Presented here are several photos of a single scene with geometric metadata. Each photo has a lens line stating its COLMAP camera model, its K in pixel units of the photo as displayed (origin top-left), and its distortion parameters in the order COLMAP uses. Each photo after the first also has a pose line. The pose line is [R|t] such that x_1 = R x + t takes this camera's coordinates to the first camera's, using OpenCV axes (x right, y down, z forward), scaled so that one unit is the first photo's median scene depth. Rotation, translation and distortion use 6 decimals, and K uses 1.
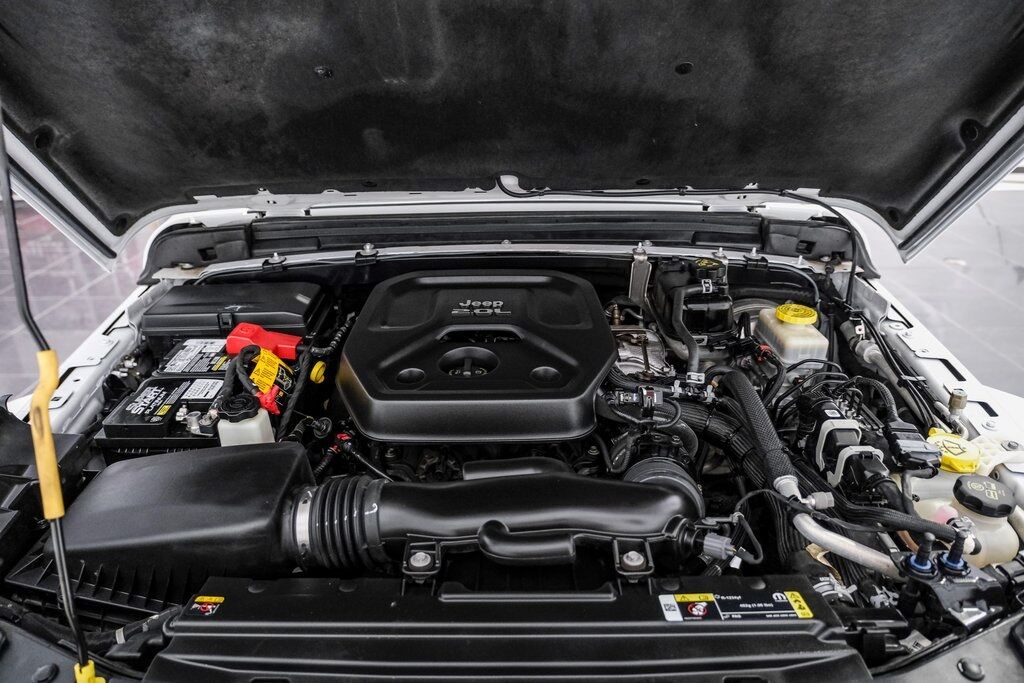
lens RADIAL K [[680.3, 0, 512.0], [0, 680.3, 341.5], [0, 0, 1]] dist [-0.030954, 0.003749]
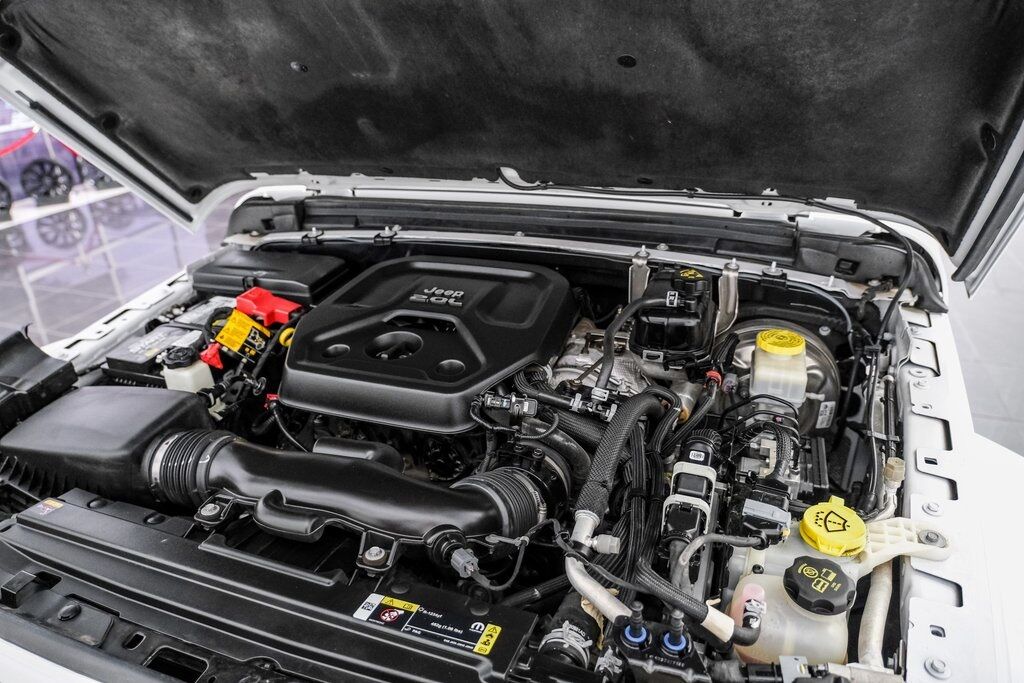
lens RADIAL K [[680.3, 0, 512.0], [0, 680.3, 341.5], [0, 0, 1]] dist [-0.030954, 0.003749]
pose [[0.936926, 0.128030, -0.325234, 0.371835], [-0.120214, 0.991768, 0.044105, -0.036895], [0.328203, -0.002226, 0.944604, 0.059189]]
